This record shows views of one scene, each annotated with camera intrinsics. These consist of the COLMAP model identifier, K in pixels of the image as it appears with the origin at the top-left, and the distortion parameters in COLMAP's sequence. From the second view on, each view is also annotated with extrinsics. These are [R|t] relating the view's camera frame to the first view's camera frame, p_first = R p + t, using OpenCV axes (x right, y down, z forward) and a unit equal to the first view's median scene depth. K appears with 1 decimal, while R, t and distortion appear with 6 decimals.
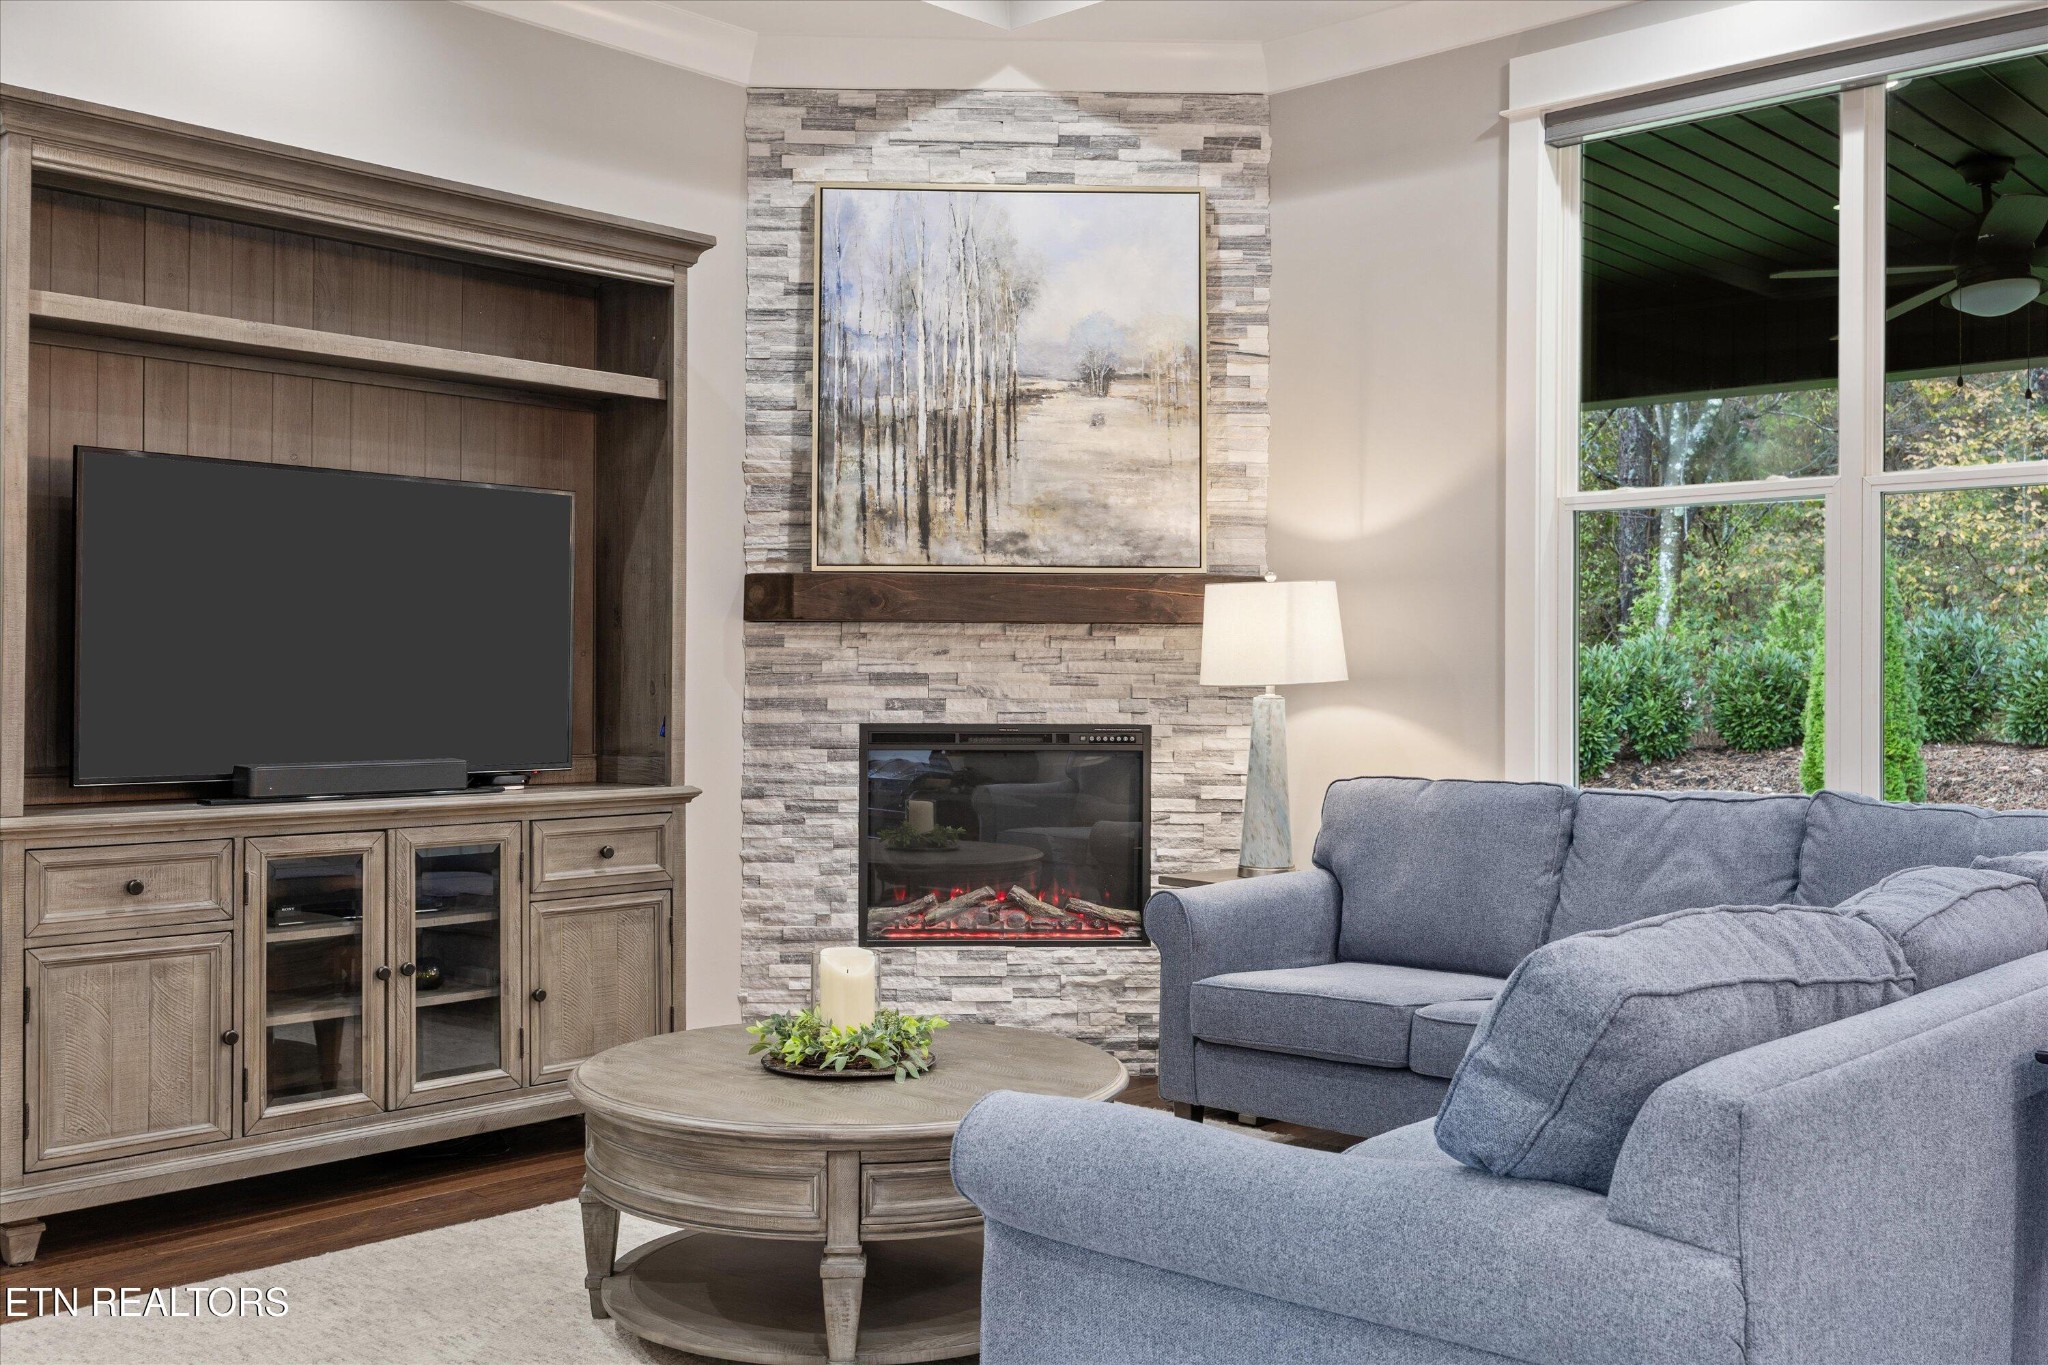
lens RADIAL K [[1956.2, 0, 1029.0], [0, 1956.2, 677.8], [0, 0, 1]] dist [-0.005898, 0.012686]
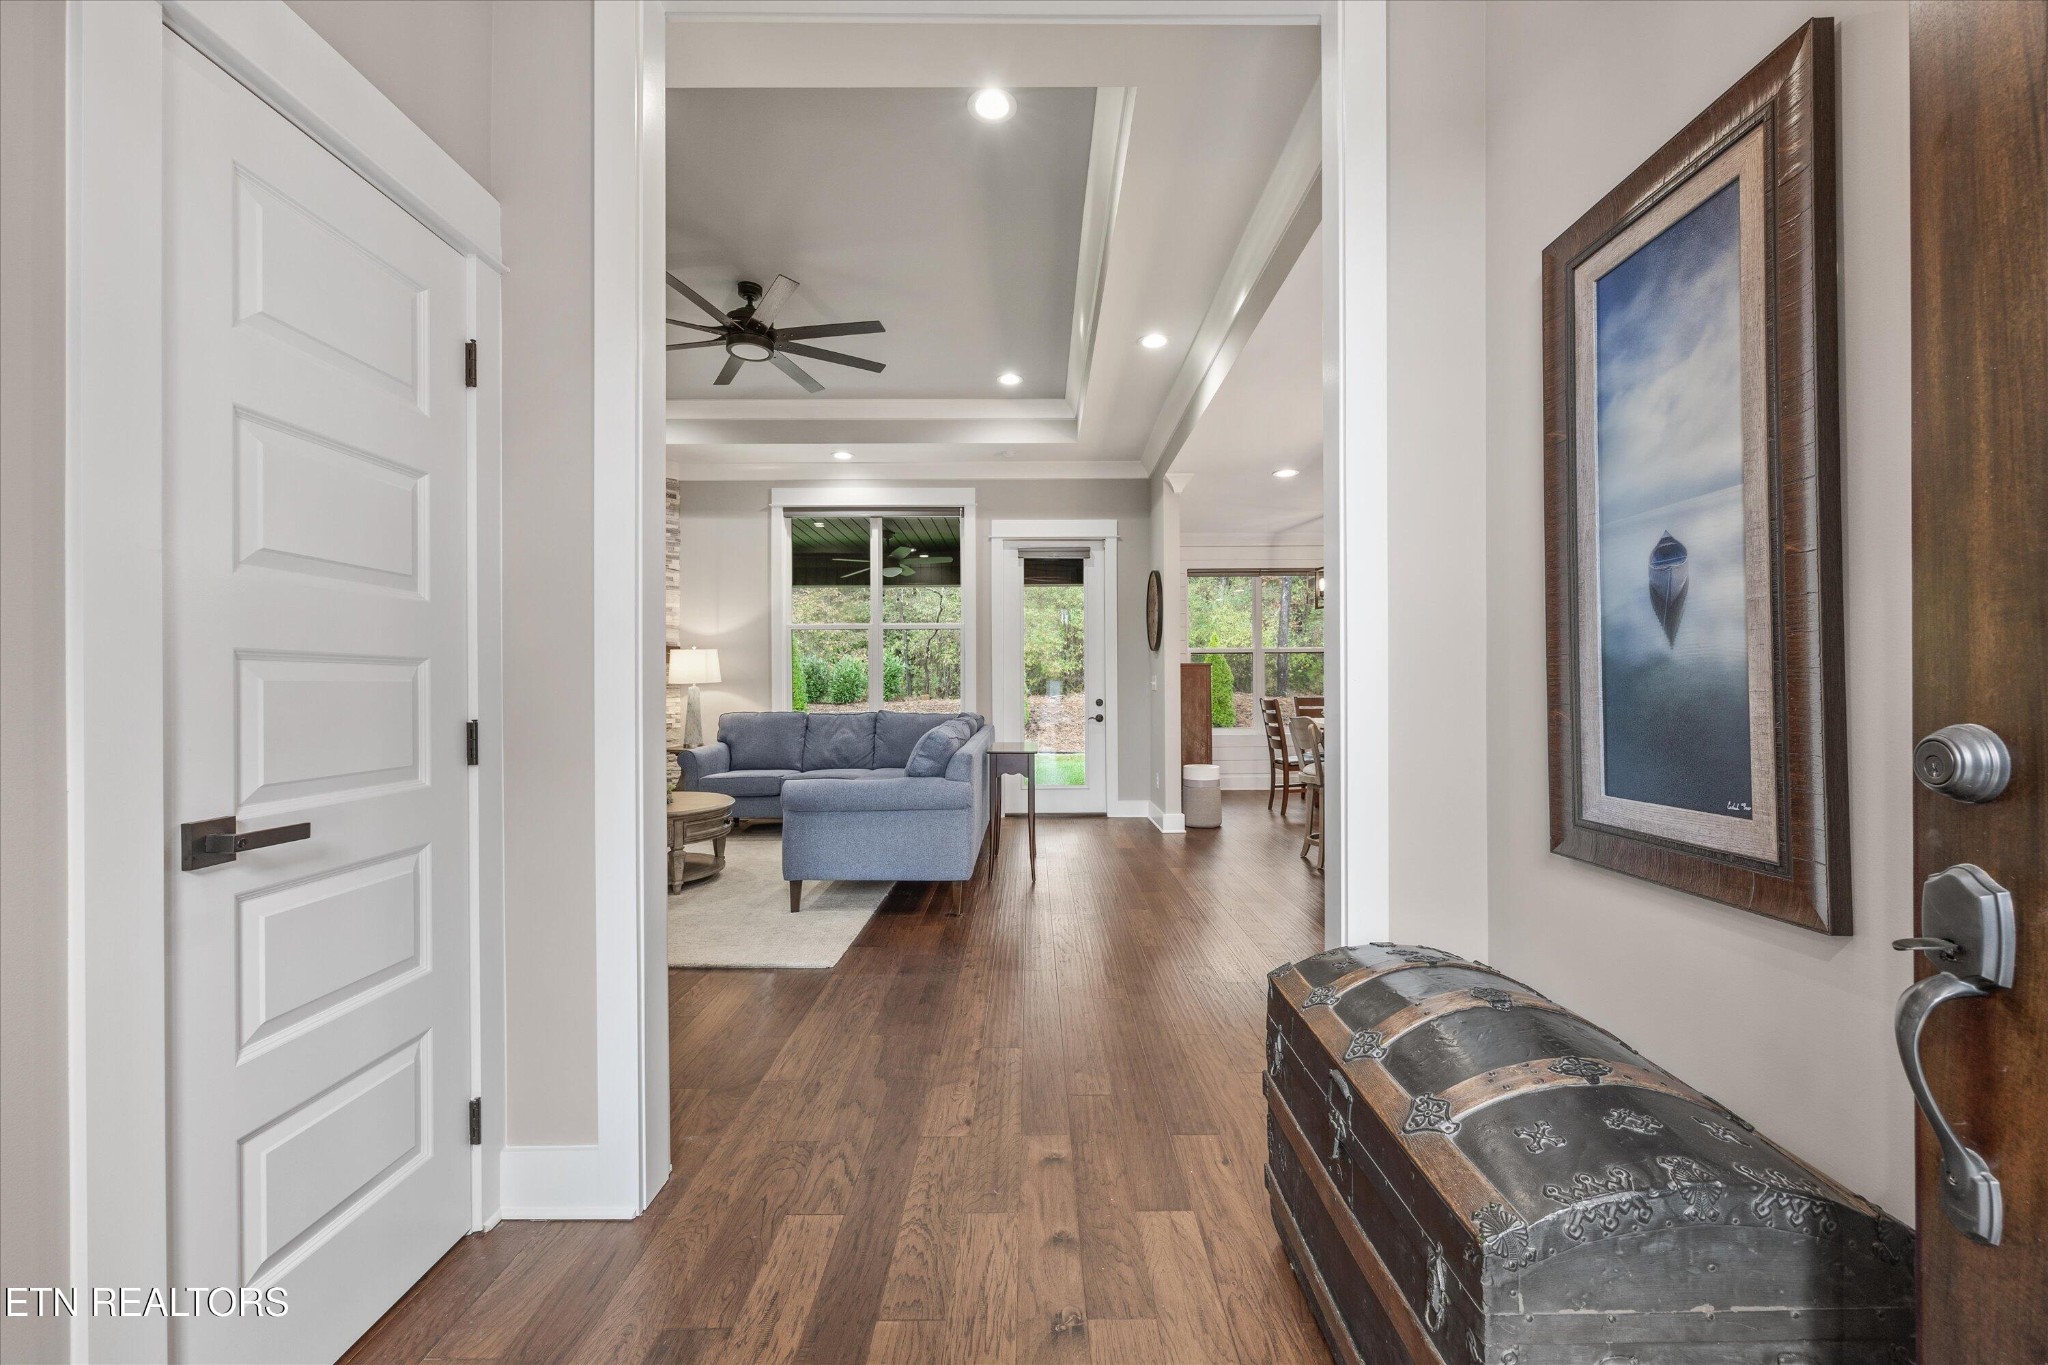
lens RADIAL K [[826.3, 0, 1033.5], [0, 826.3, 682.6], [0, 0, 1]] dist [0.000497, 0.000082]
pose [[0.729234, -0.007478, 0.684223, -0.342890], [0.006493, 0.999971, 0.004009, 0.000460], [-0.684233, 0.001520, 0.729262, -0.261539]]
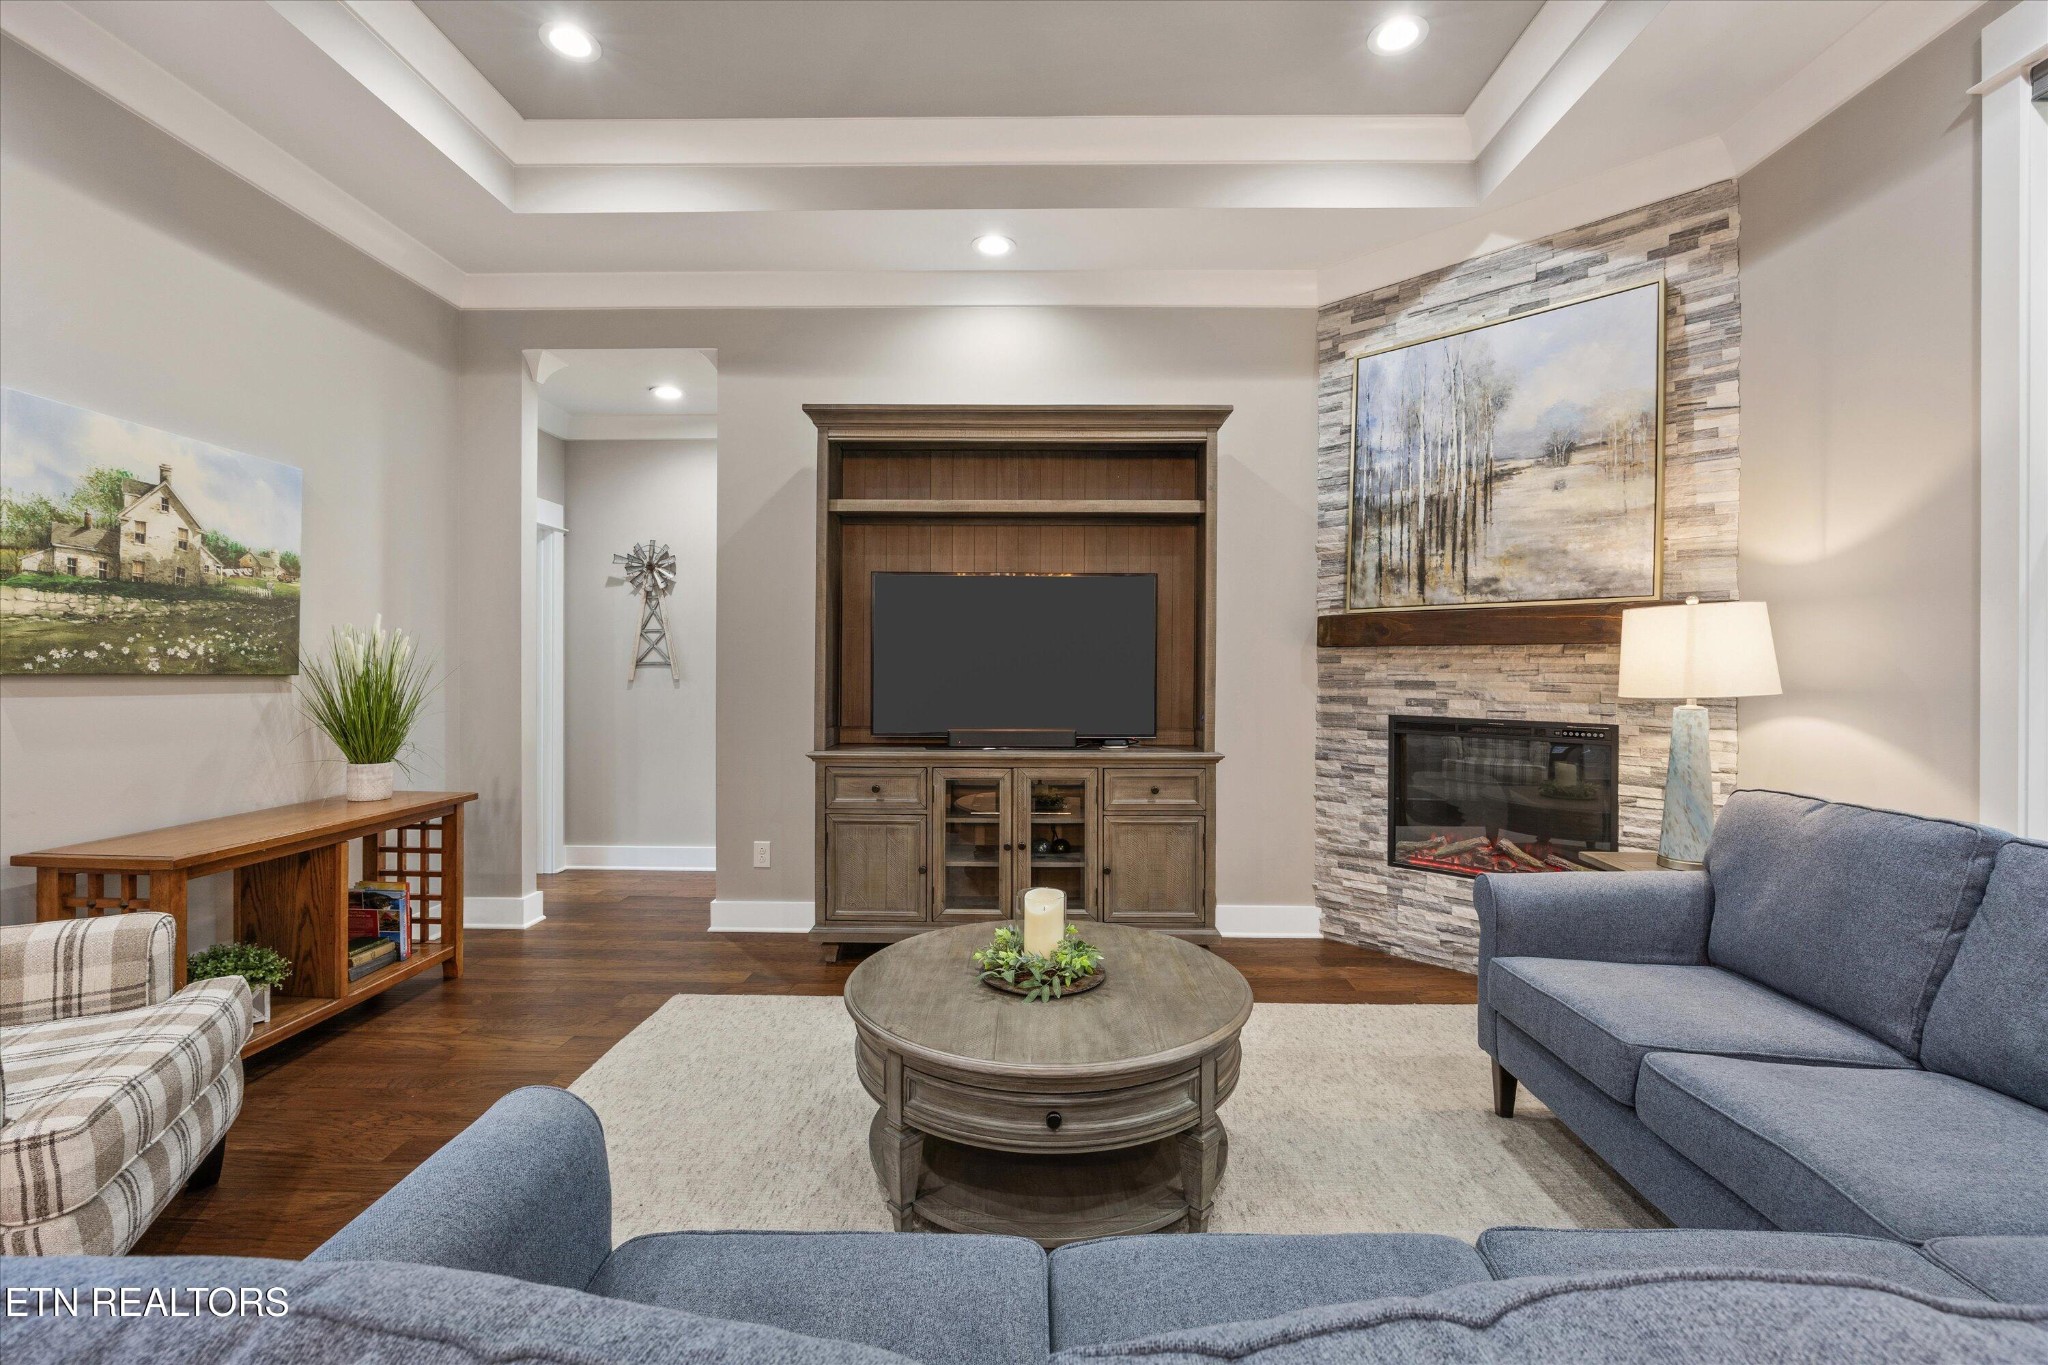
lens RADIAL K [[879.5, 0, 1029.8], [0, 879.5, 668.7], [0, 0, 1]] dist [-0.013447, 0.000725]
pose [[0.668472, 0.001611, -0.743736, 0.228425], [0.000538, 0.999996, 0.002650, -0.013551], [0.743738, -0.002172, 0.668468, 0.360240]]
